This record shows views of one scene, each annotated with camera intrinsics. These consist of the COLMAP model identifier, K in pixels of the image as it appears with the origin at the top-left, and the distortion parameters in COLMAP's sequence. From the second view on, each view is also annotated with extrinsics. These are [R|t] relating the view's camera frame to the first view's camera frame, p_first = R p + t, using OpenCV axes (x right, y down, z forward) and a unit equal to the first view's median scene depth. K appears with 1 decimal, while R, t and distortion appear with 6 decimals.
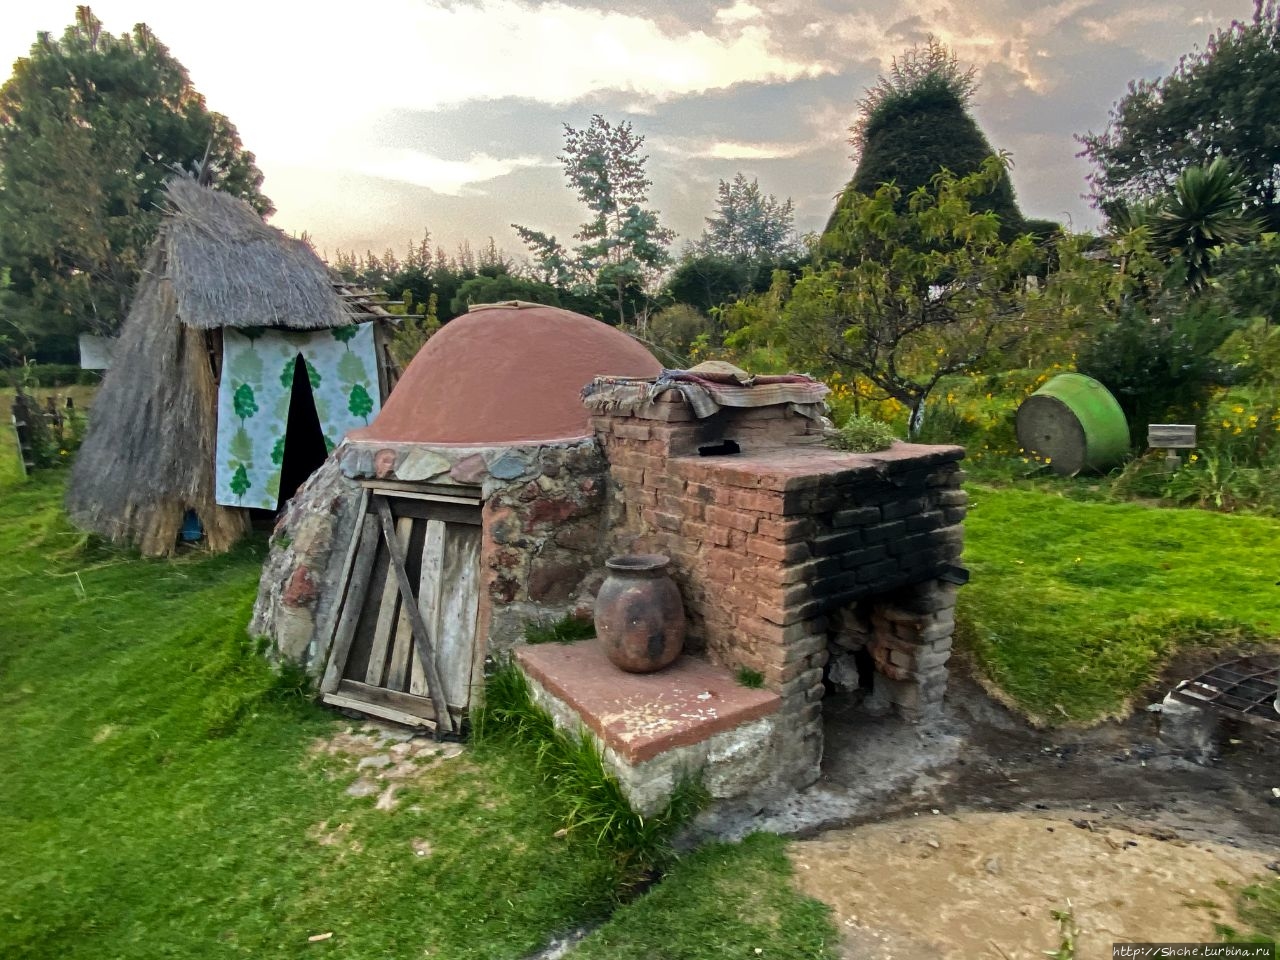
lens RADIAL K [[776.4, 0, 638.9], [0, 776.4, 491.0], [0, 0, 1]] dist [0.030272, -0.017168]
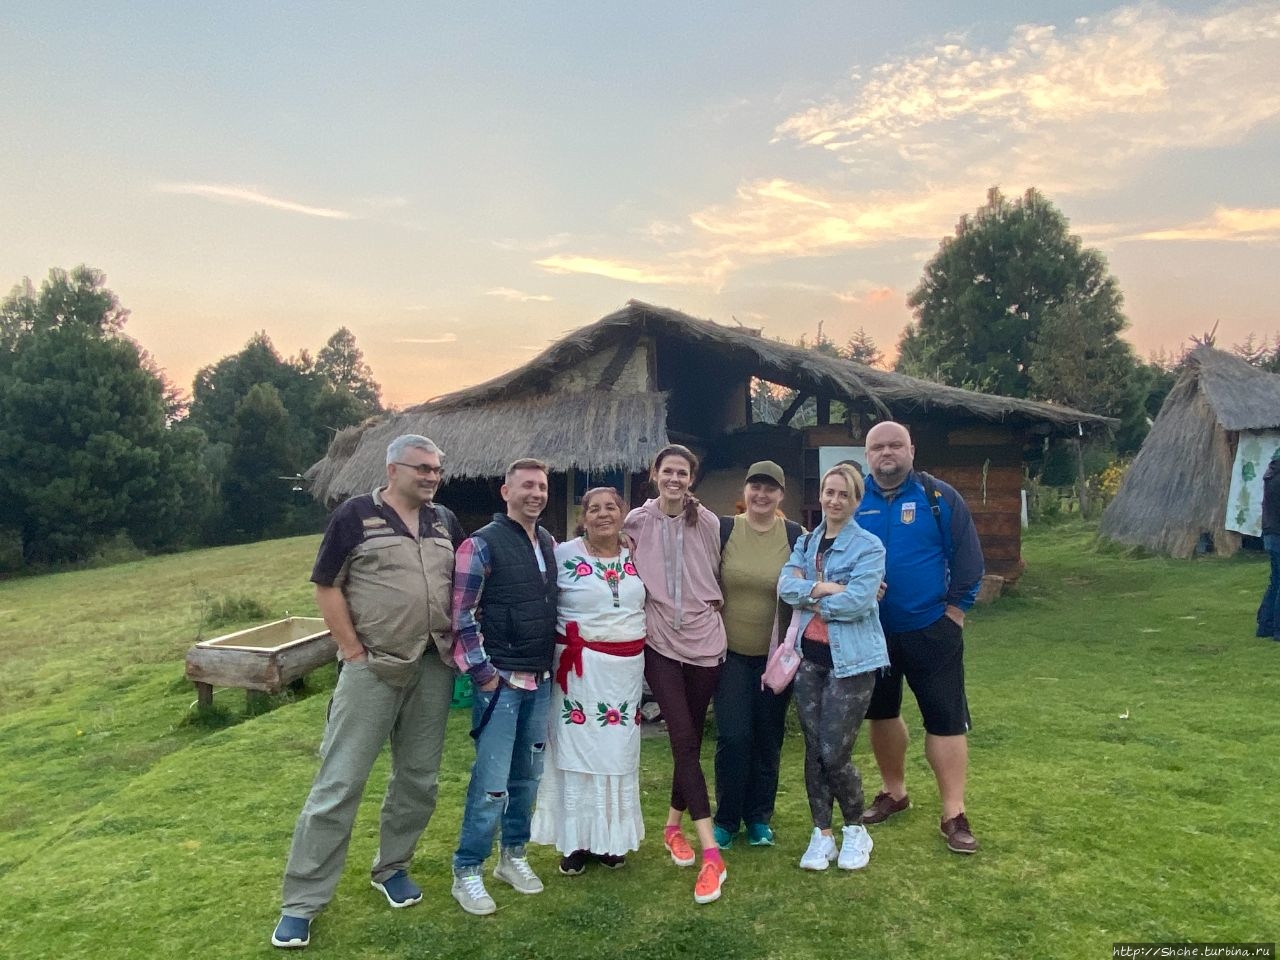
lens RADIAL K [[956.1, 0, 641.0], [0, 956.1, 483.8], [0, 0, 1]] dist [0.028143, -0.004180]
pose [[0.693959, 0.018159, -0.719786, 0.218380], [-0.128576, 0.986739, -0.099069, 0.650032], [0.708442, 0.161297, 0.687091, -3.091004]]
